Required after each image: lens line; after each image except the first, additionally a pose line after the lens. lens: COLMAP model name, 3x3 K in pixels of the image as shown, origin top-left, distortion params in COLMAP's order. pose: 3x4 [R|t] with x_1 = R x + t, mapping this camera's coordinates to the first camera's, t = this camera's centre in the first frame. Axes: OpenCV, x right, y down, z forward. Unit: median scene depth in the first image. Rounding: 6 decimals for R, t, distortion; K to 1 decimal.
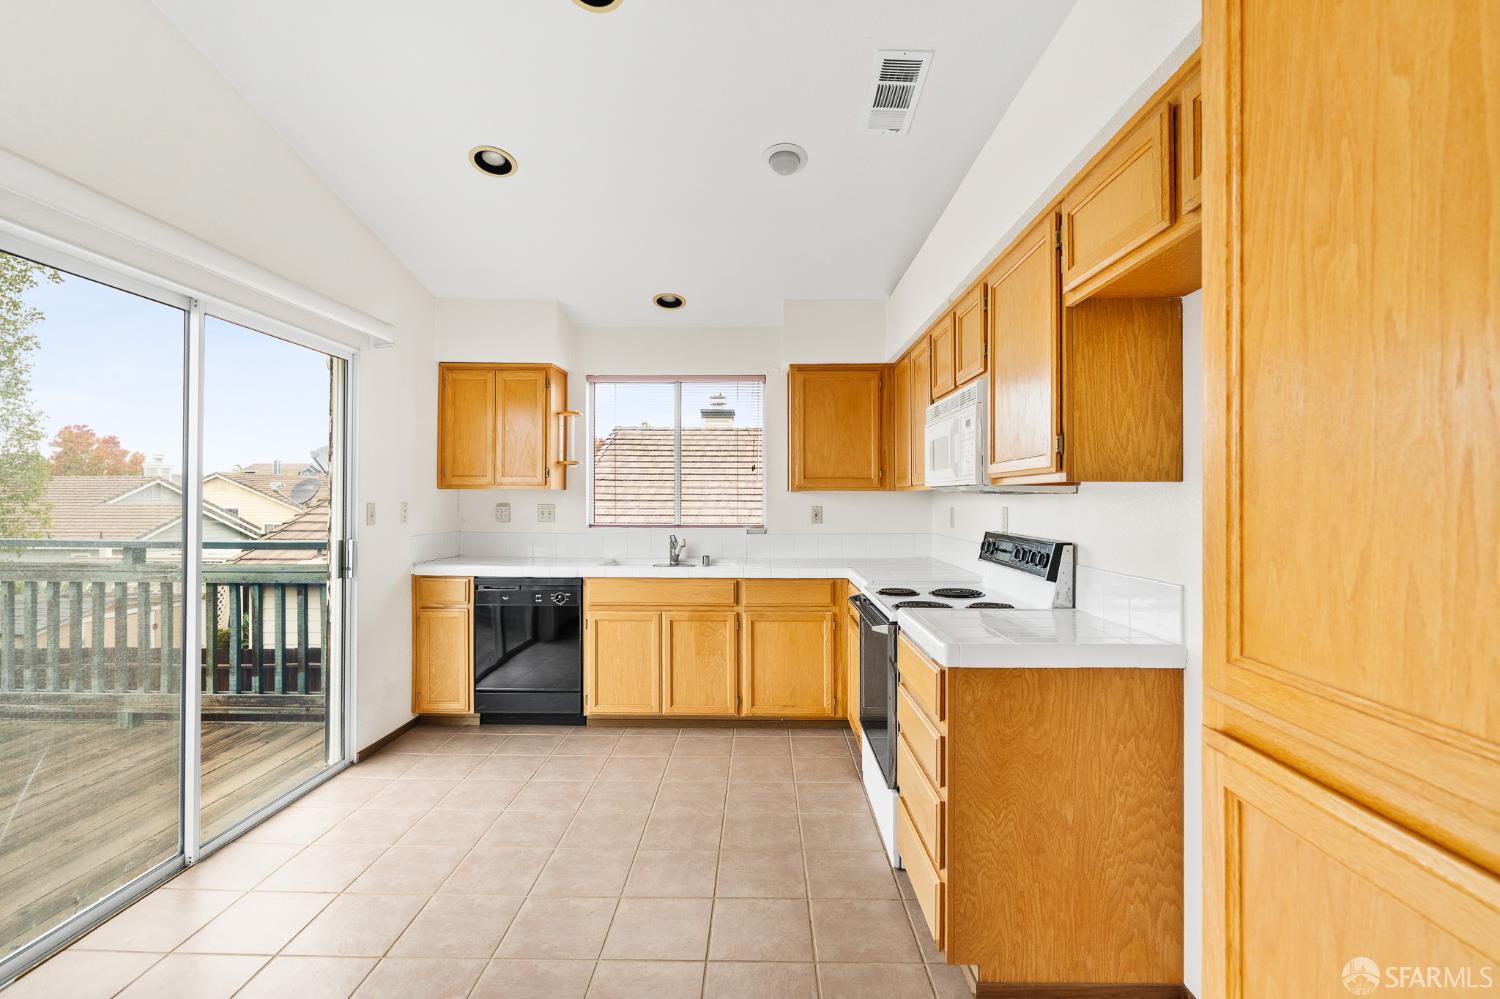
lens RADIAL K [[680.4, 0, 750.4], [0, 680.4, 500.9], [0, 0, 1]] dist [-0.001605, -0.000115]
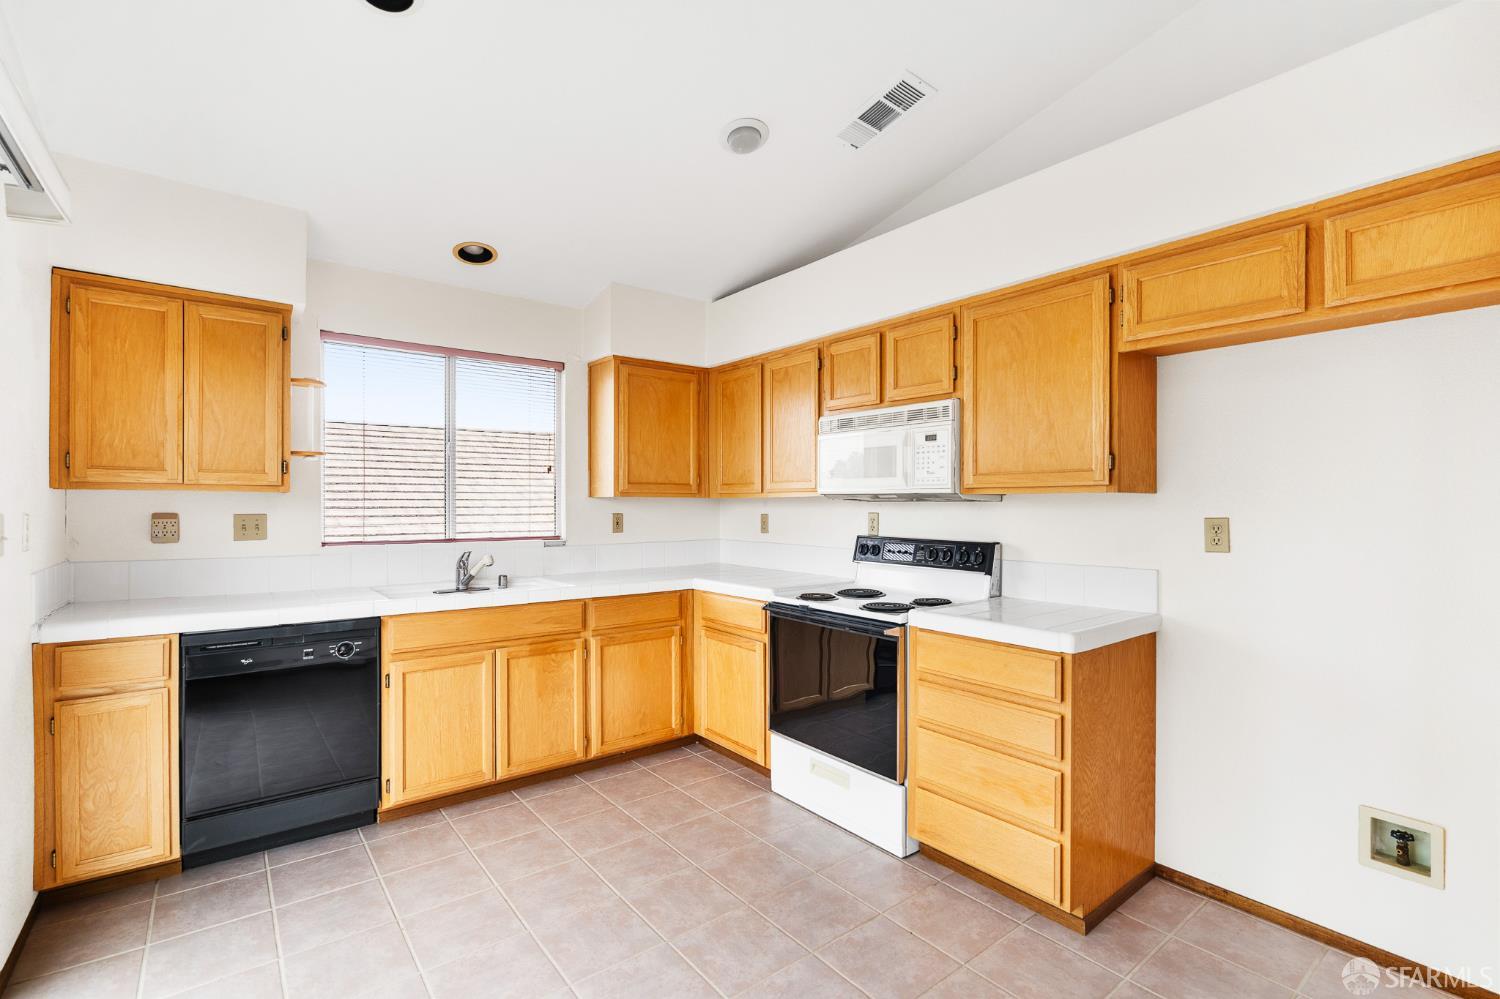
lens RADIAL K [[678.8, 0, 747.5], [0, 678.8, 511.8], [0, 0, 1]] dist [0.002194, 0.000947]
pose [[0.783434, -0.007801, 0.621426, -0.386936], [0.002681, 0.999954, 0.009174, -0.002733], [-0.621469, -0.005521, 0.783420, 0.204926]]
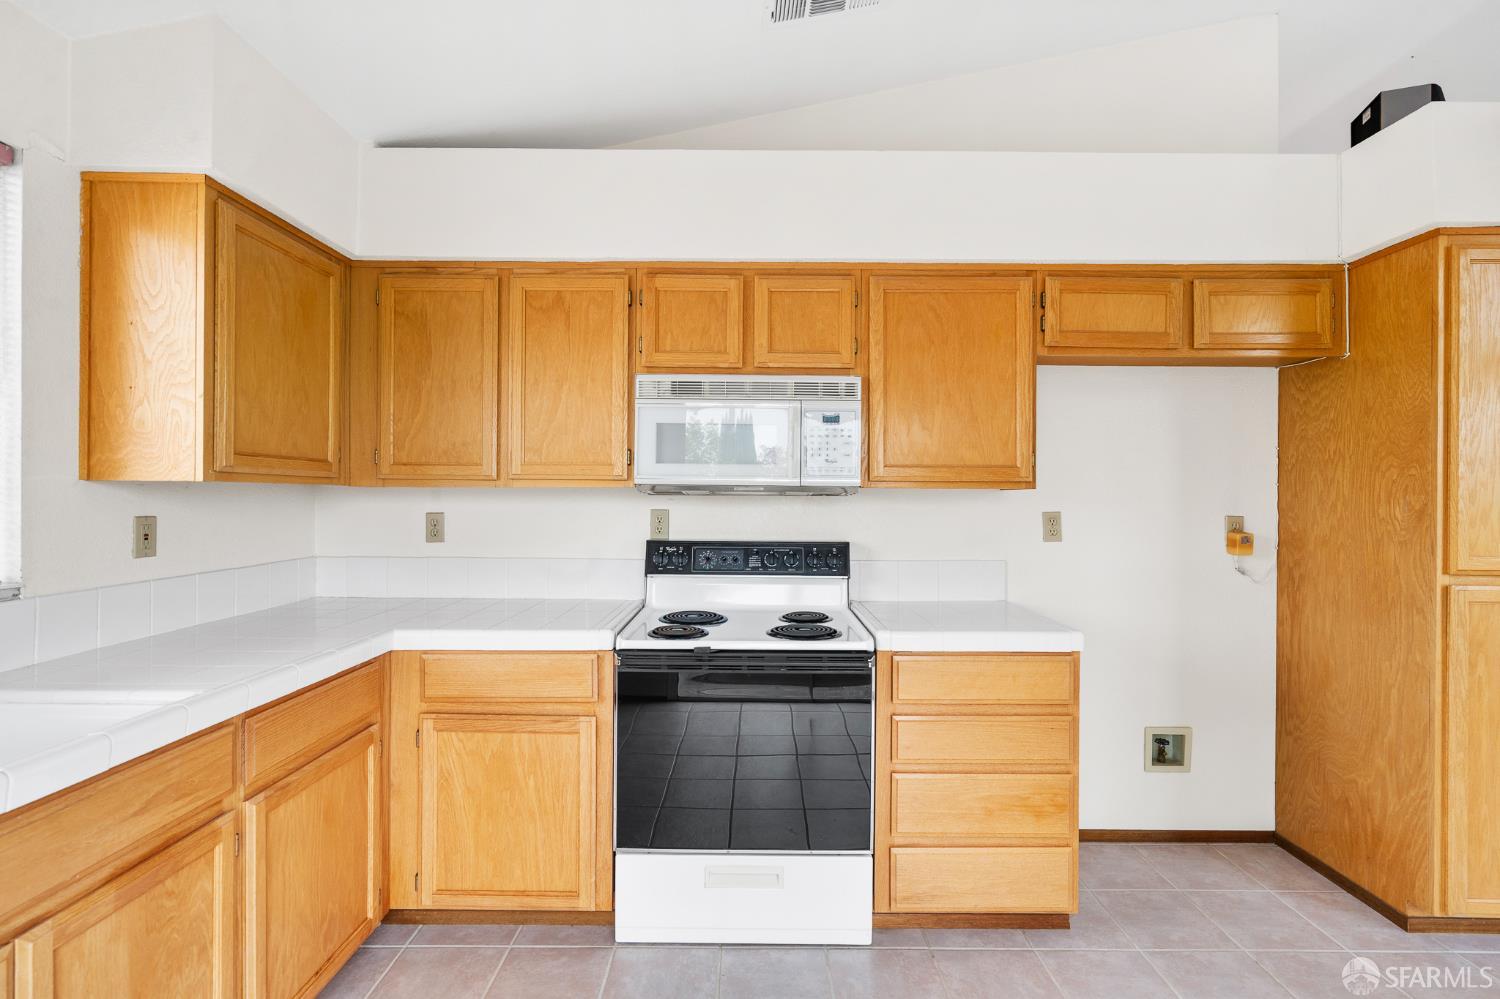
lens RADIAL K [[680.4, 0, 750.4], [0, 680.4, 500.9], [0, 0, 1]] dist [-0.001605, -0.000115]
pose [[-0.001929, -0.005471, 0.999983, -0.384933], [-0.001317, 0.999984, 0.005468, -0.005347], [-0.999997, -0.001307, -0.001936, 0.719852]]
